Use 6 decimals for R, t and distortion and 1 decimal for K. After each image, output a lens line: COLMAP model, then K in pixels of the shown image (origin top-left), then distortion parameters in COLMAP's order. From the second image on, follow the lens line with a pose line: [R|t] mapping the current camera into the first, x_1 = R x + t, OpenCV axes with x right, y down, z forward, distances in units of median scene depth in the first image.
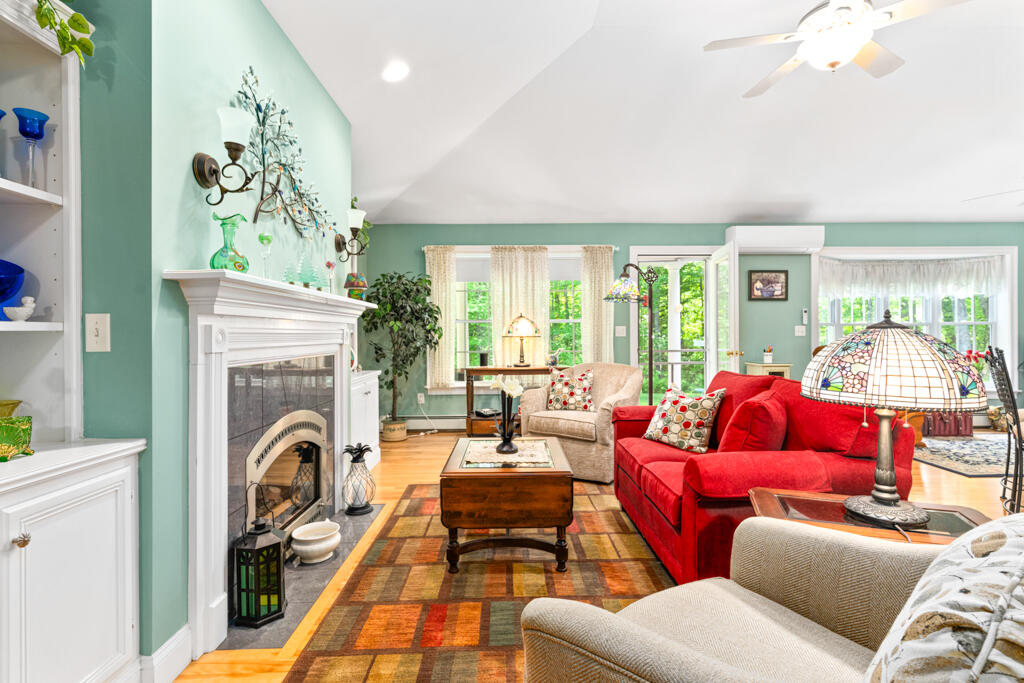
lens RADIAL K [[494.5, 0, 515.8], [0, 494.5, 337.6], [0, 0, 1]] dist [0.000193, 0.000299]
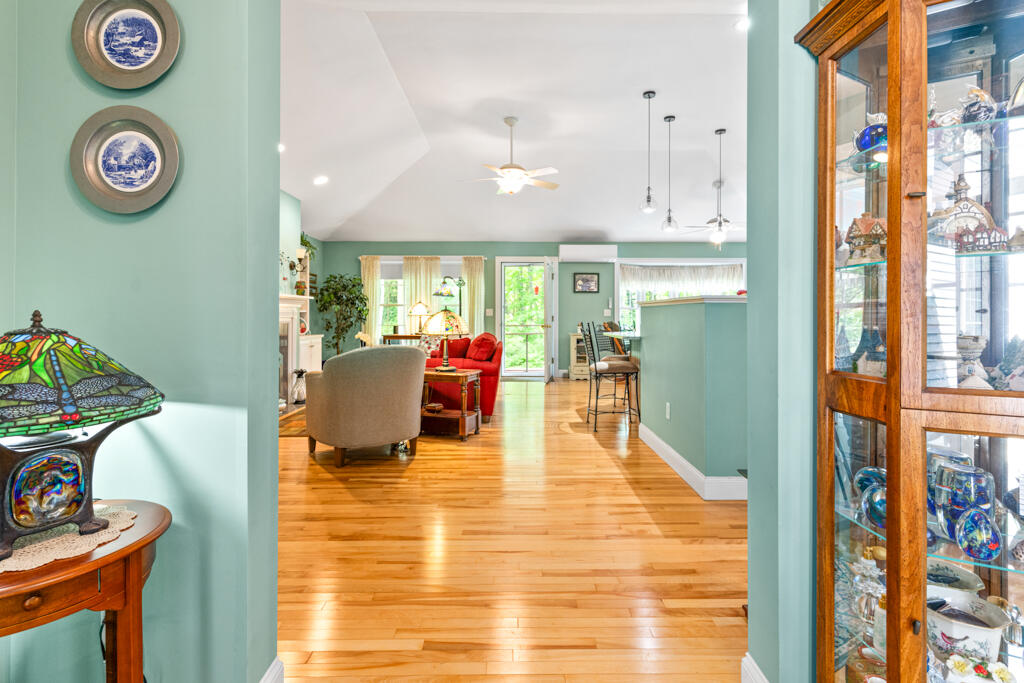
lens RADIAL K [[494.5, 0, 513.8], [0, 494.5, 319.0], [0, 0, 1]] dist [0.000193, 0.000299]
pose [[0.999984, 0.005656, -0.000092, 0.294625], [-0.005656, 0.999984, 0.000718, 0.006395], [0.000096, -0.000718, 1.000000, -0.538015]]
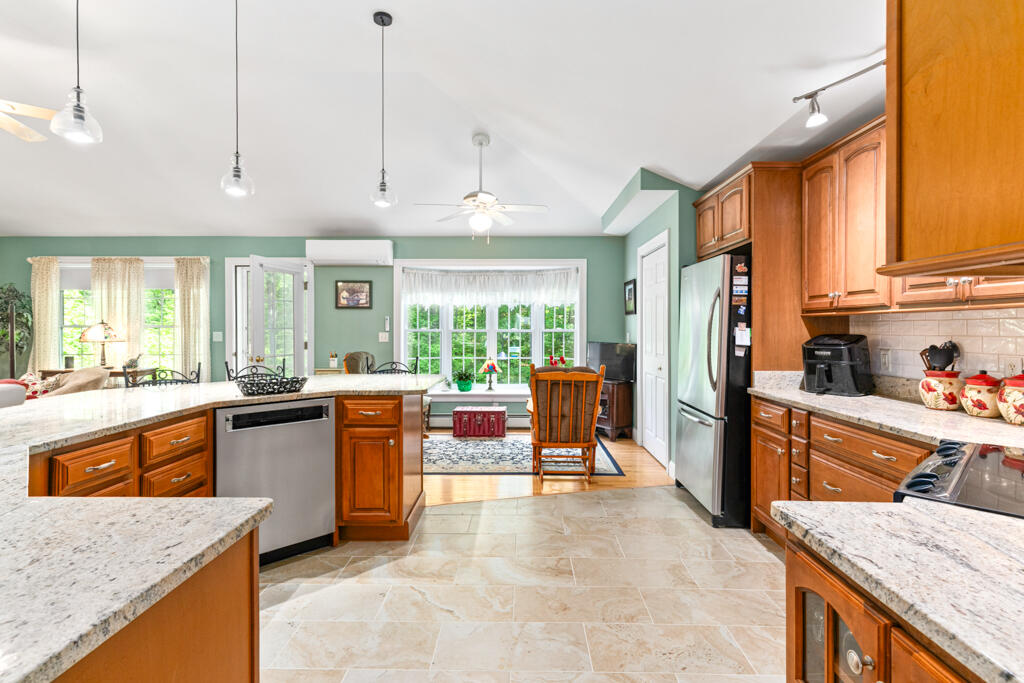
lens RADIAL K [[494.5, 0, 509.2], [0, 494.5, 336.5], [0, 0, 1]] dist [0.000193, 0.000299]
pose [[0.999828, 0.005768, -0.017652, 0.889450], [-0.005672, 0.999969, 0.005486, -0.022860], [0.017683, -0.005385, 0.999829, -0.067825]]
